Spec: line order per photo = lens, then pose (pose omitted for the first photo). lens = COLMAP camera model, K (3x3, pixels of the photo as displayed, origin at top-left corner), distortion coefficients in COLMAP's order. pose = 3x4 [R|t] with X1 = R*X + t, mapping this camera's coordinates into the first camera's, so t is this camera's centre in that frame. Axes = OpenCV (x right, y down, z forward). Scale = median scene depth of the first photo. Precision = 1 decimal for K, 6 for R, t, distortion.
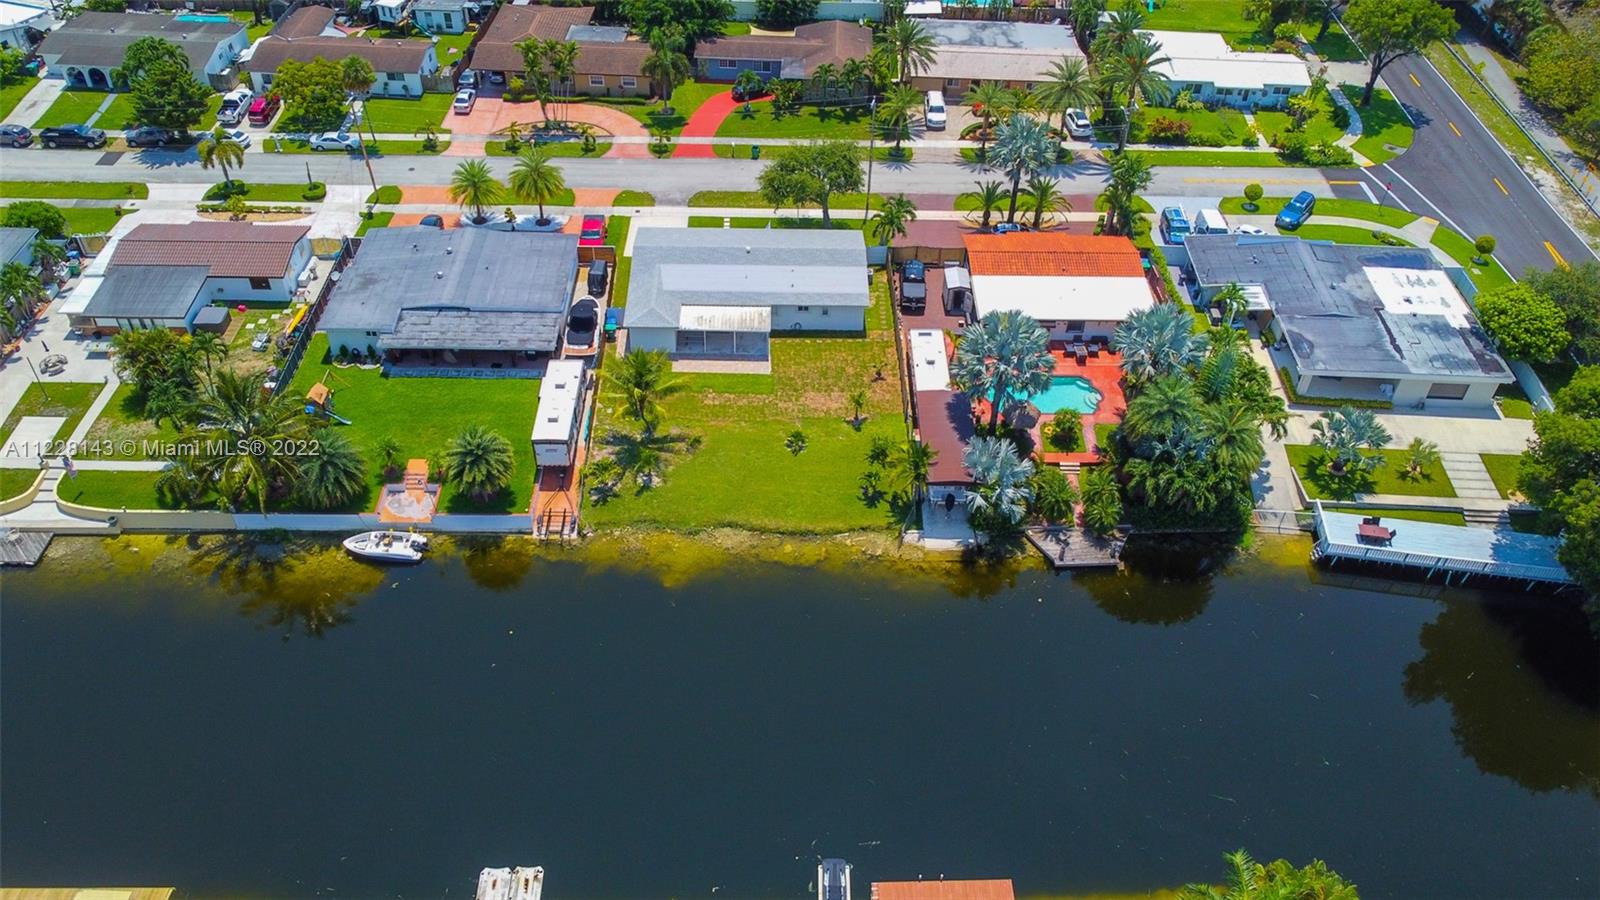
lens RADIAL K [[1191.2, 0, 800.0], [0, 1191.2, 450.0], [0, 0, 1]] dist [-0.000987, 0.000485]
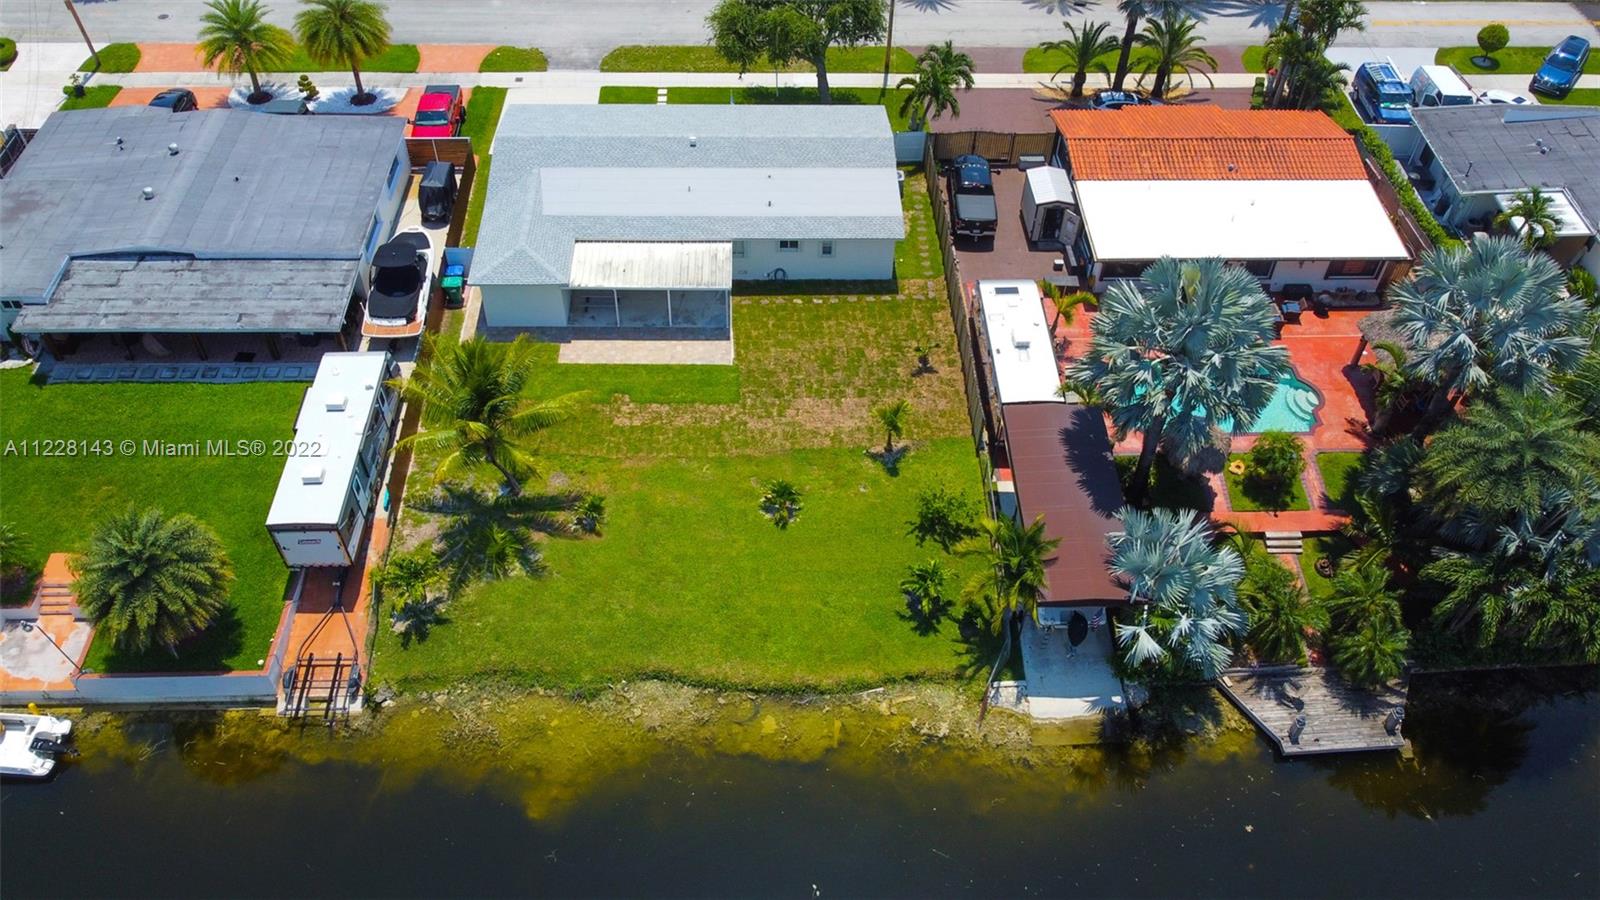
lens RADIAL K [[1191.2, 0, 800.0], [0, 1191.2, 450.0], [0, 0, 1]] dist [-0.000987, 0.000485]
pose [[0.999771, -0.016284, 0.013857, -0.001621], [0.014965, 0.995789, 0.090447, -0.074199], [-0.015271, -0.090219, 0.995805, 0.432690]]
